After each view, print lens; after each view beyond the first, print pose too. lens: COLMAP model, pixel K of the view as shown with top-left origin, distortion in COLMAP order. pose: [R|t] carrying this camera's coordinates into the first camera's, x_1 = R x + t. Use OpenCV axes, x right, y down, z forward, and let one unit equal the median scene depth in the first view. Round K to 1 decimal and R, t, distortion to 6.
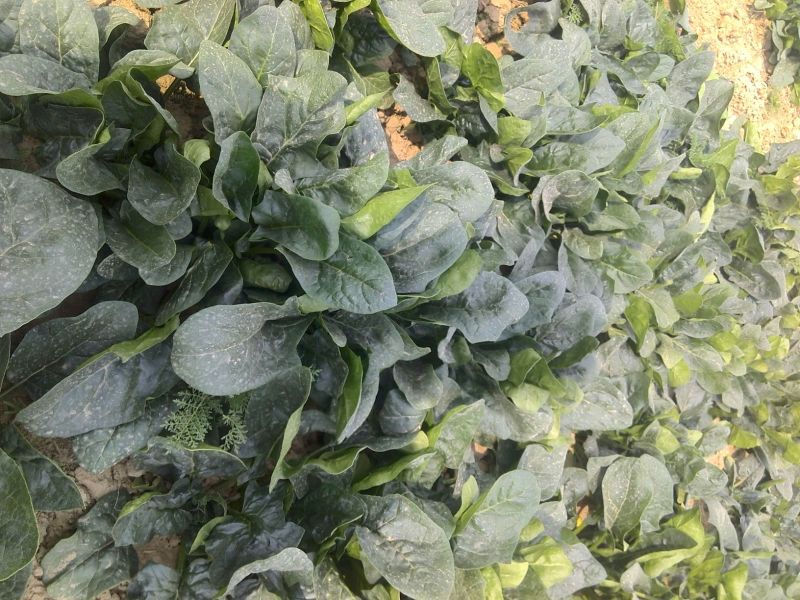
lens RADIAL K [[682.2, 0, 397.4], [0, 682.2, 299.0], [0, 0, 1]] dist [0.141892, -0.237336]
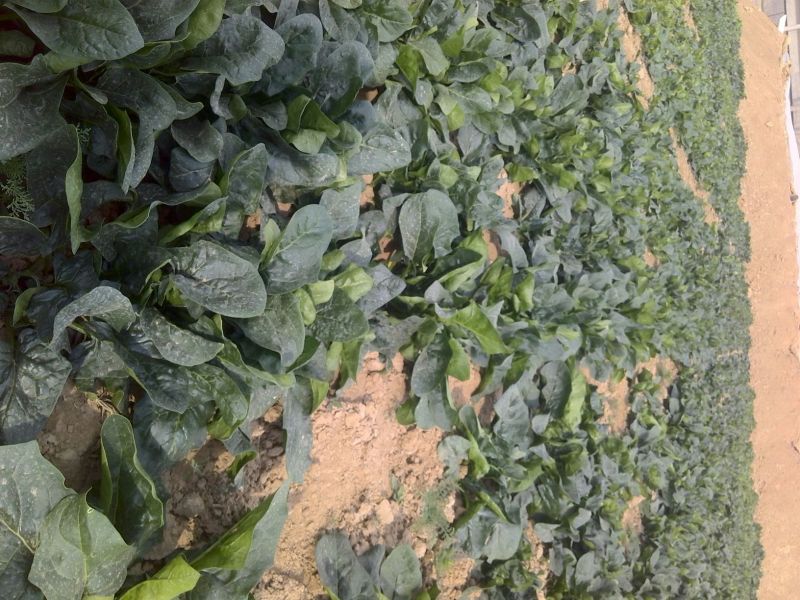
lens RADIAL K [[682.2, 0, 397.4], [0, 682.2, 299.0], [0, 0, 1]] dist [0.141892, -0.237336]
pose [[0.953946, -0.219303, 0.204680, 0.032658], [0.157518, 0.946875, 0.280386, 0.068594], [-0.255296, -0.235232, 0.937811, -0.090975]]
